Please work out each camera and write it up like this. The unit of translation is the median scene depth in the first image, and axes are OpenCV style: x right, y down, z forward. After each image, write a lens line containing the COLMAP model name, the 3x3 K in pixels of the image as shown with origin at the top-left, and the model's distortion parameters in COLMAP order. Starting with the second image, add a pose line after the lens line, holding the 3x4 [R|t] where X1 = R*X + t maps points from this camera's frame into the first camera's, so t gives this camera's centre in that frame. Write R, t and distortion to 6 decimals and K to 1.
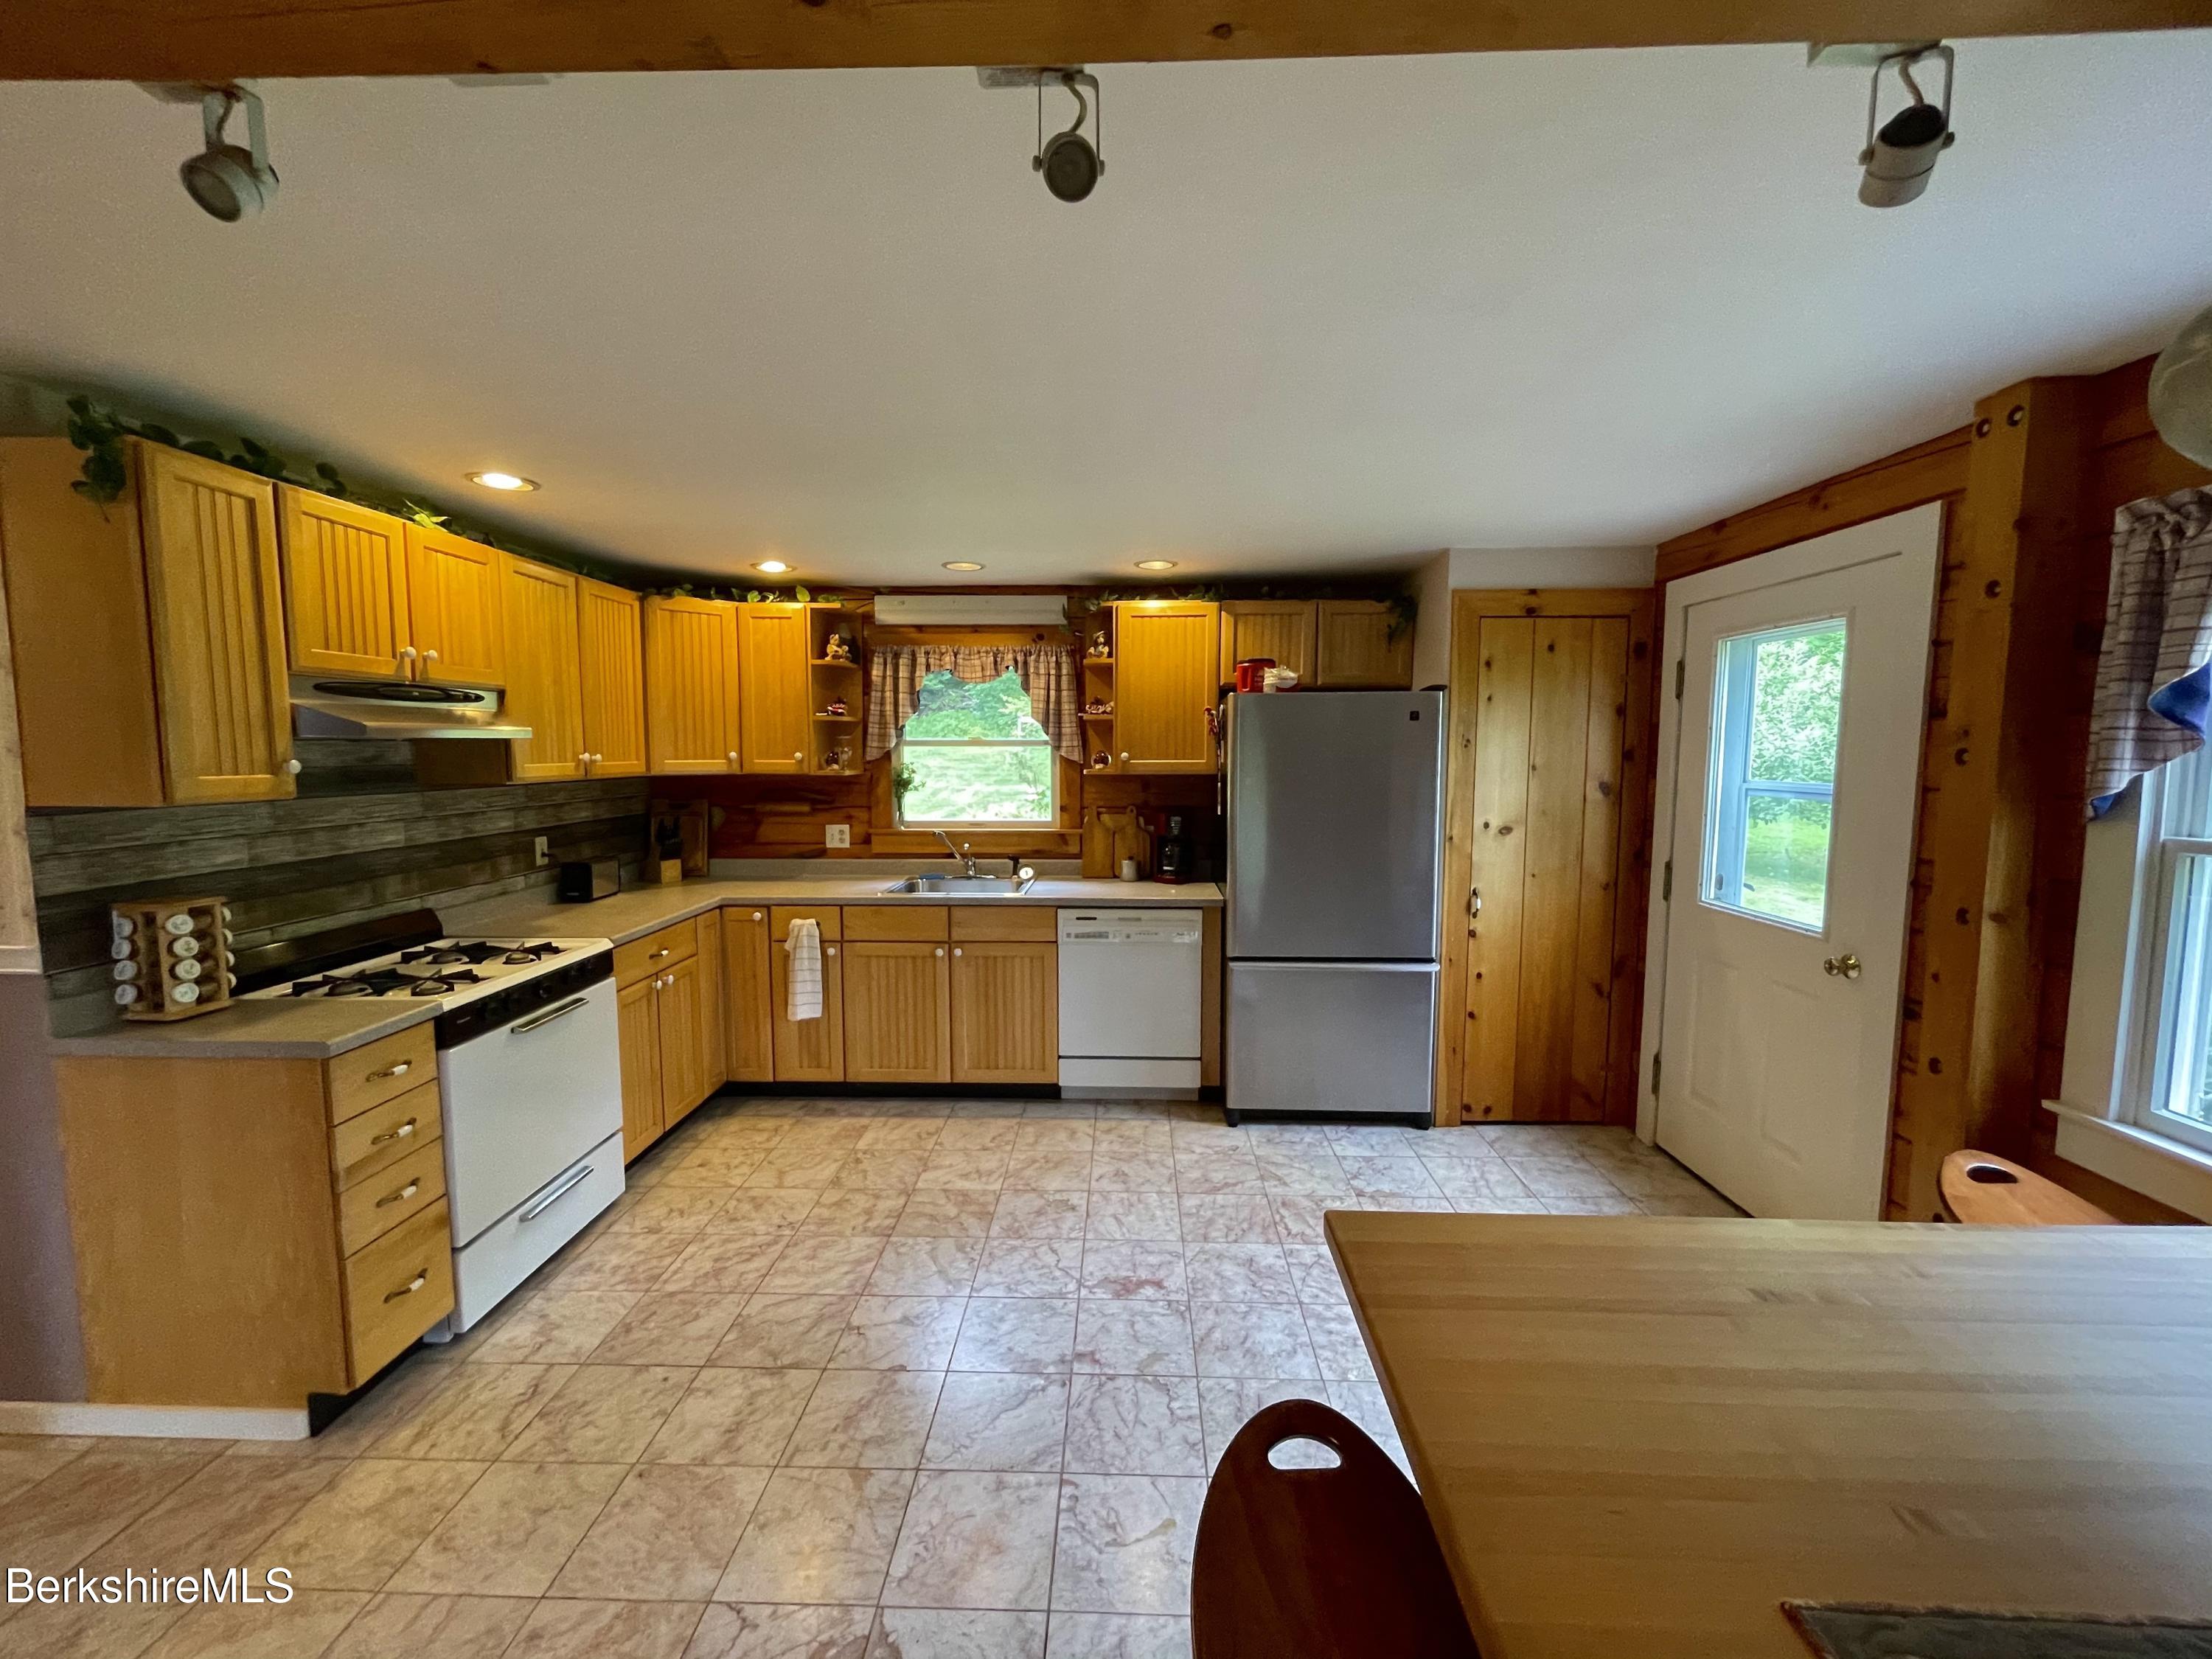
lens RADIAL K [[901.1, 0, 1100.6], [0, 901.1, 832.3], [0, 0, 1]] dist [-0.005993, 0.002395]
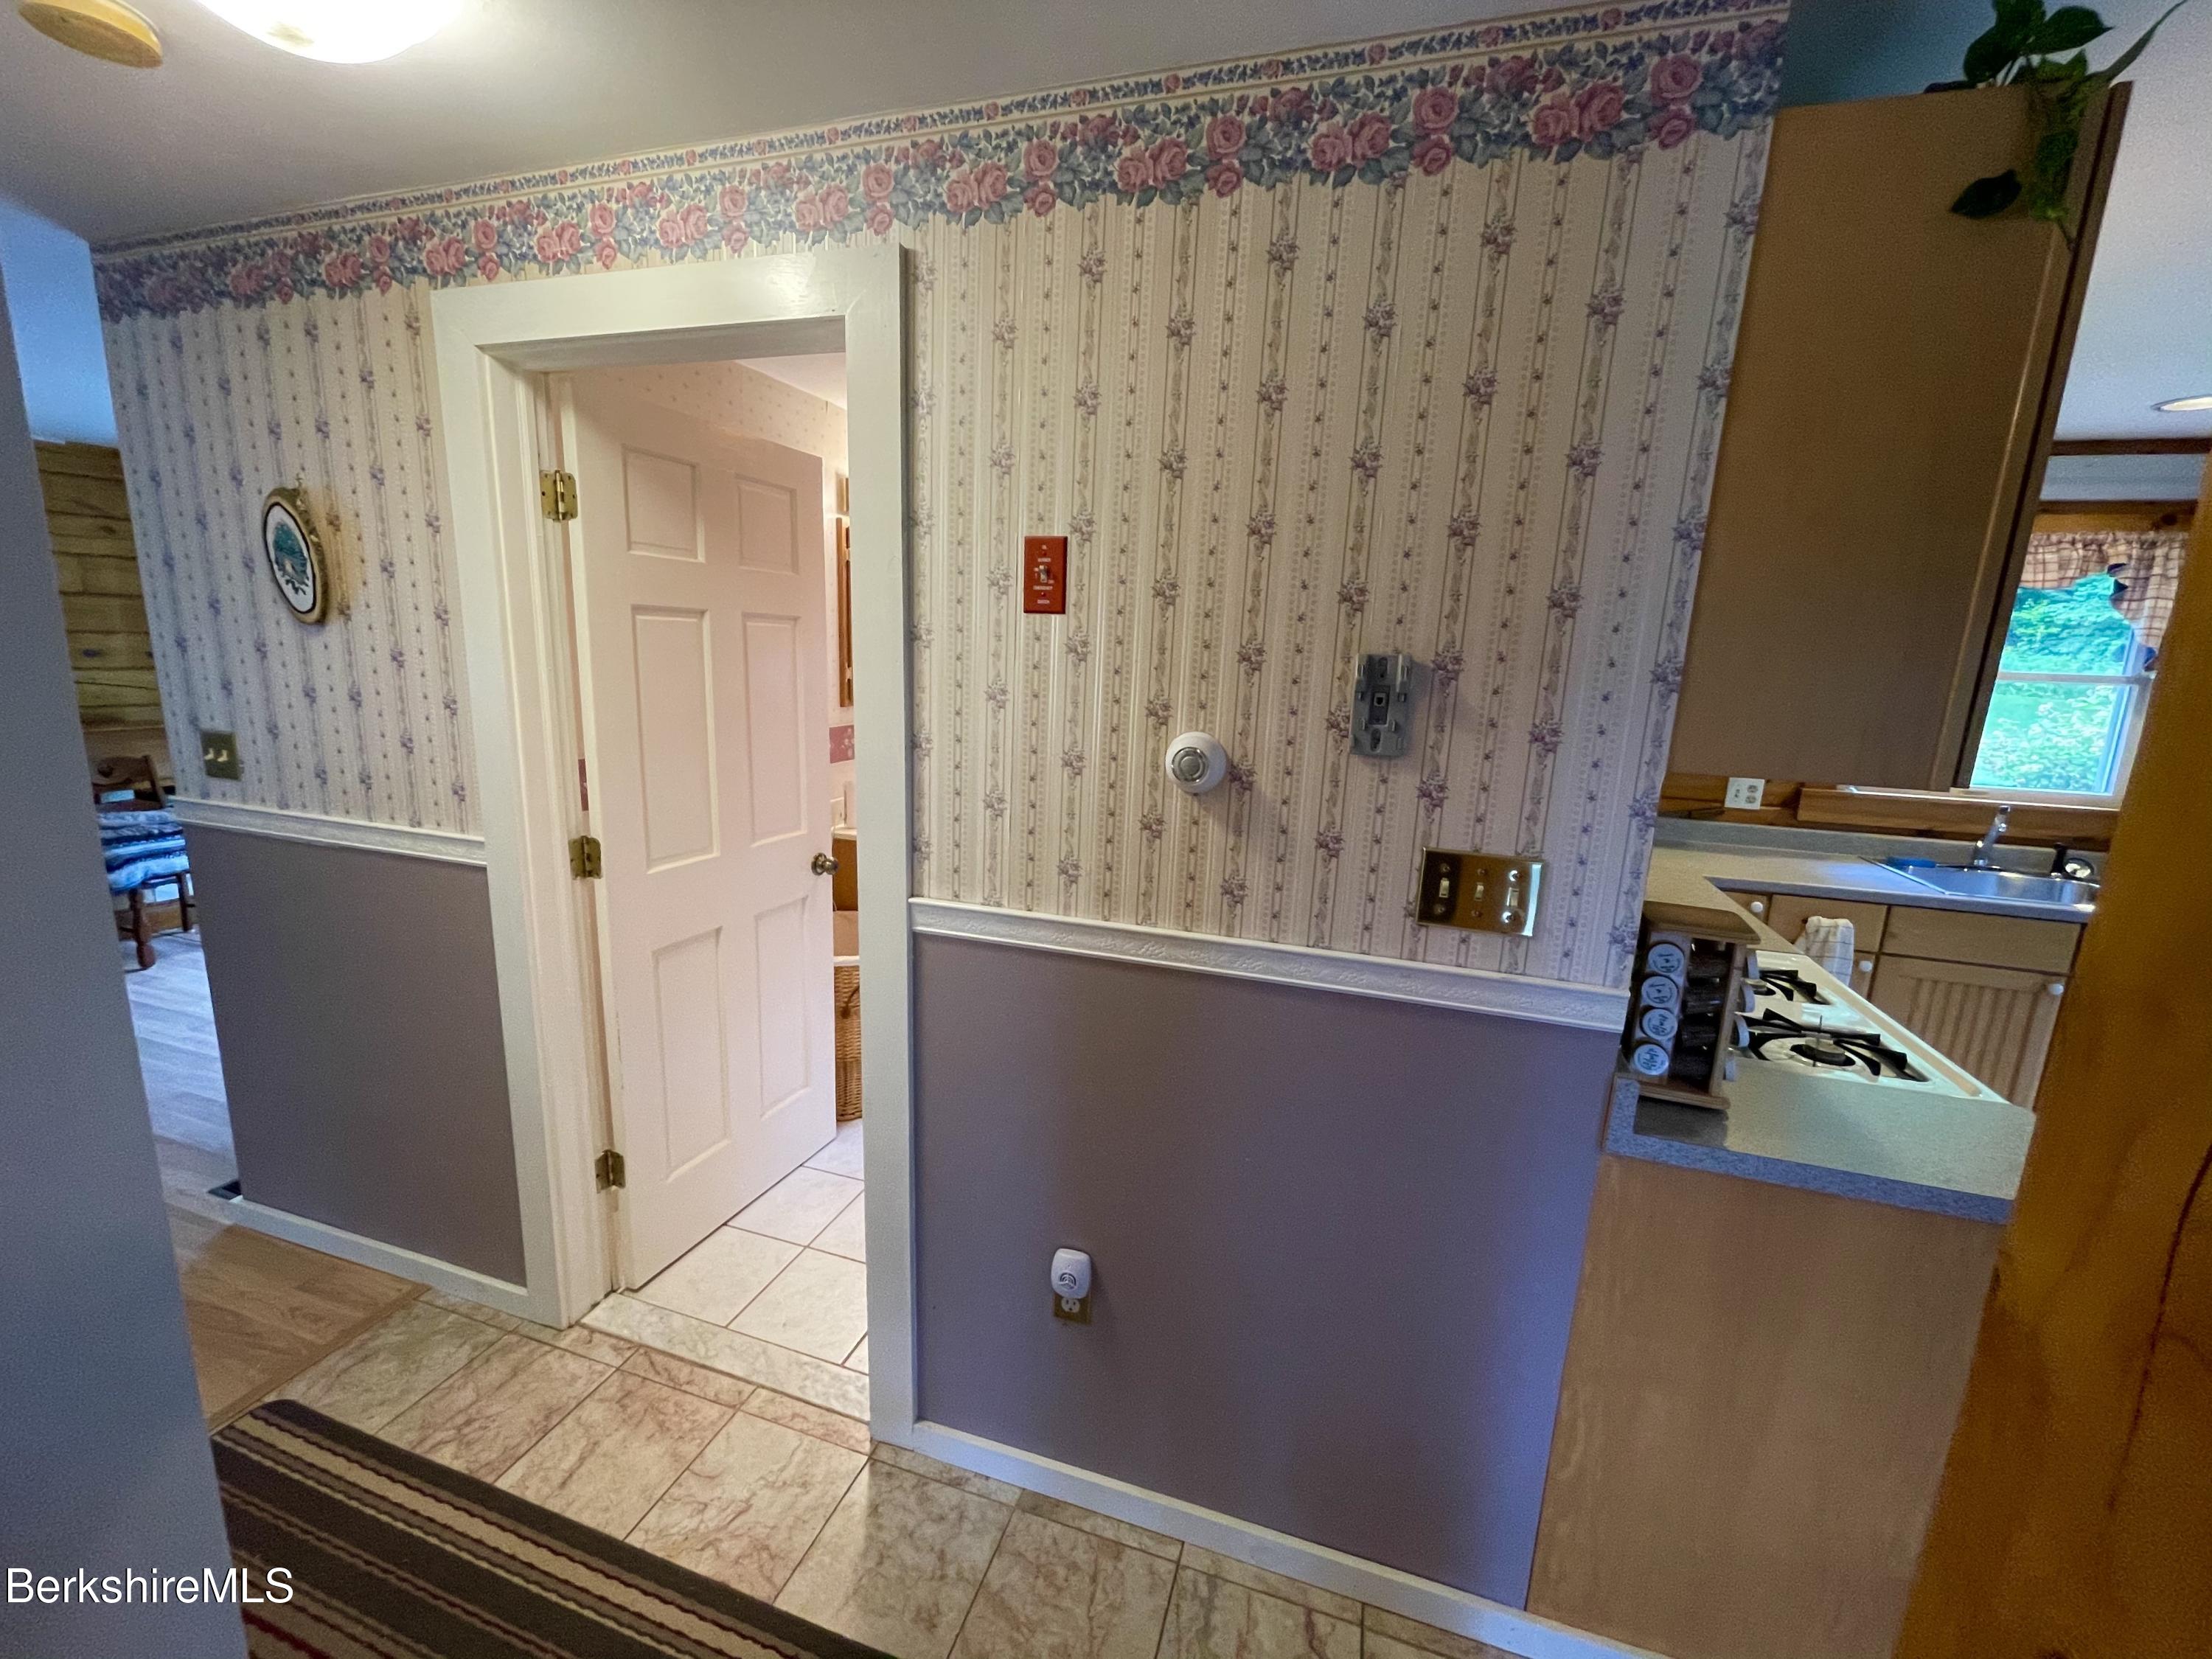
lens RADIAL K [[901.1, 0, 1104.7], [0, 901.1, 825.4], [0, 0, 1]] dist [-0.005993, 0.002395]
pose [[0.959660, 0.088580, -0.266846, -0.619690], [-0.062088, 0.992411, 0.106142, -0.016177], [0.274223, -0.085293, 0.957876, 0.136071]]
